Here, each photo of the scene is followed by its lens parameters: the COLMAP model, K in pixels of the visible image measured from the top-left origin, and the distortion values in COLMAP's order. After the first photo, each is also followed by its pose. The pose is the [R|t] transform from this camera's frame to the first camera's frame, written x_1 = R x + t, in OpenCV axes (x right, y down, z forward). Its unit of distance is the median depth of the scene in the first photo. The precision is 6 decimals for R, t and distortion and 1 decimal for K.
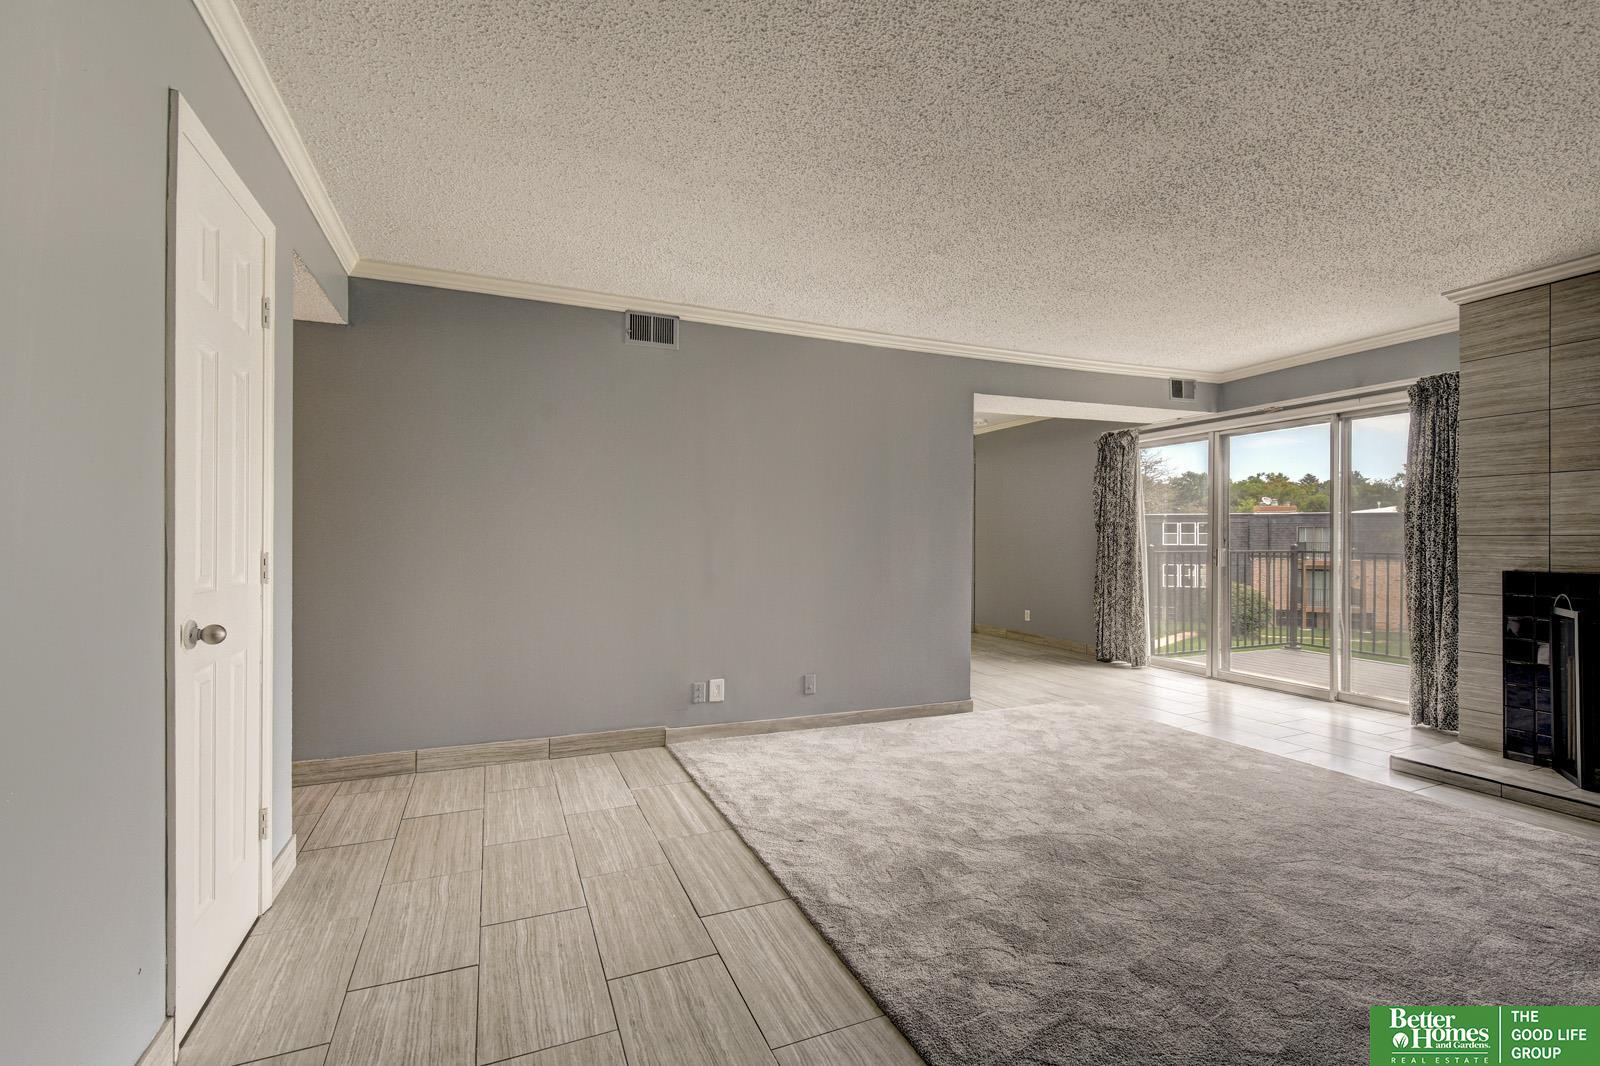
lens RADIAL K [[720.5, 0, 800.0], [0, 720.5, 533.0], [0, 0, 1]] dist [-0.001225, -0.000257]
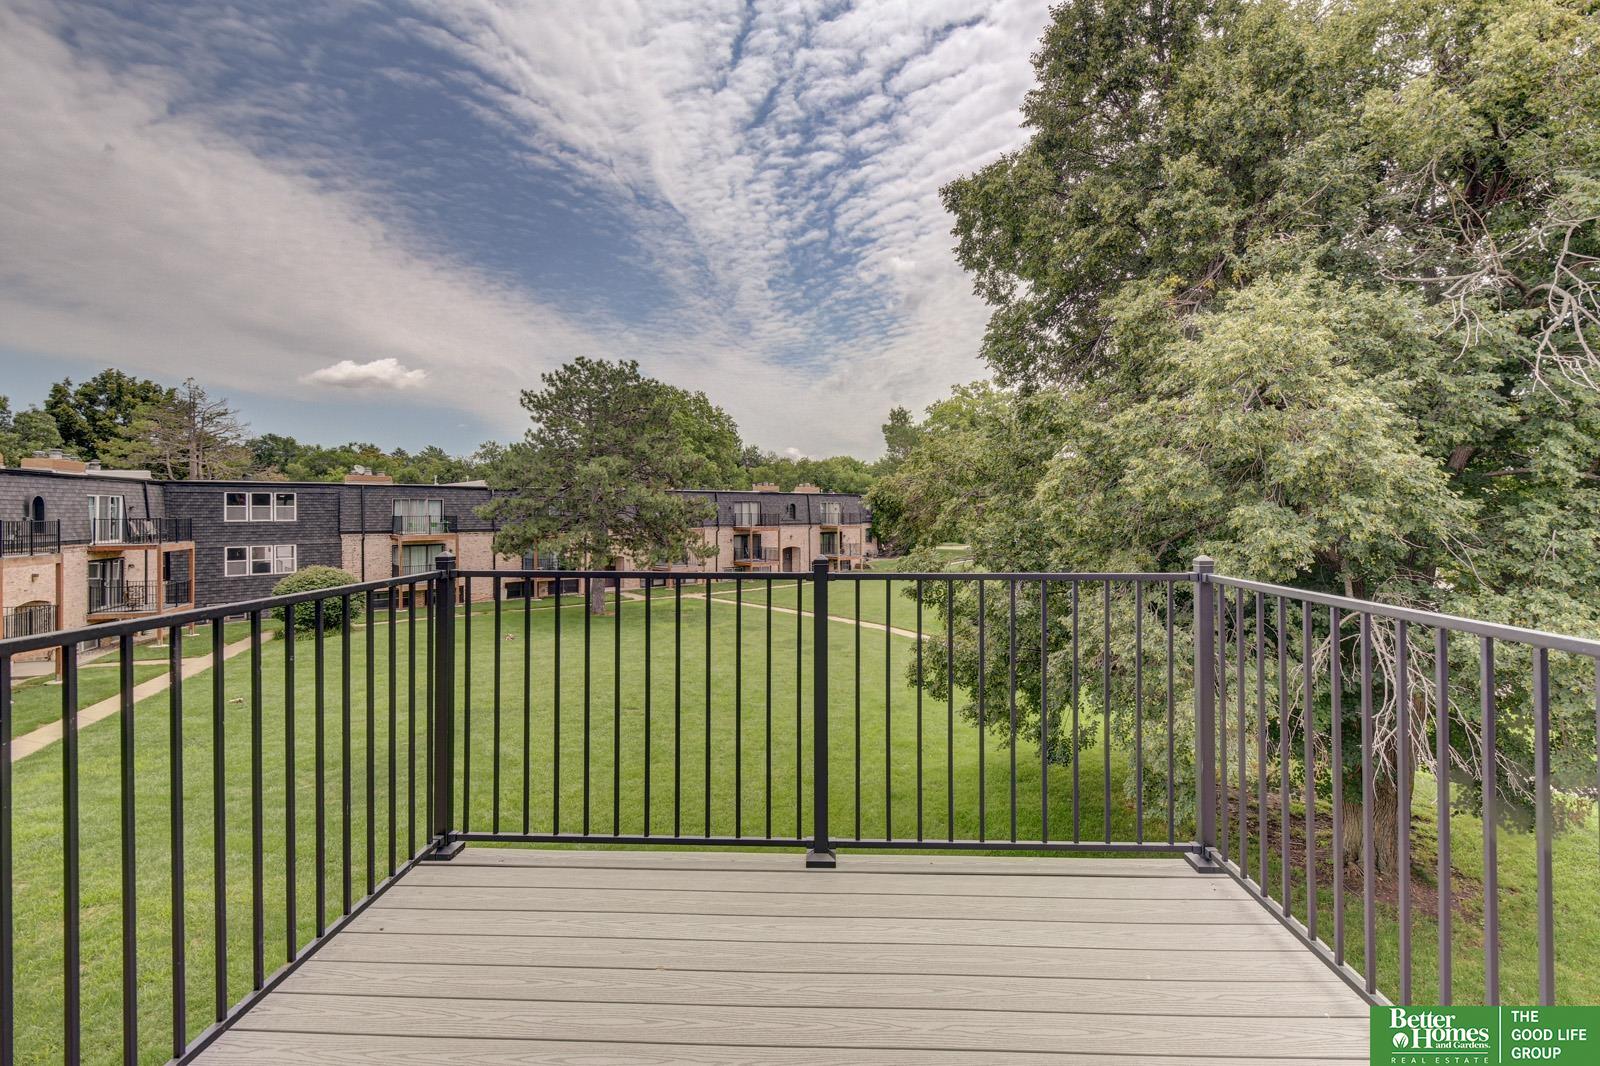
lens RADIAL K [[720.5, 0, 800.0], [0, 720.5, 533.0], [0, 0, 1]] dist [-0.001225, -0.000257]
pose [[0.432330, -0.029082, 0.901247, 0.083059], [-0.006243, 0.999359, 0.035242, -0.001317], [-0.901694, -0.020863, 0.431871, 0.128391]]
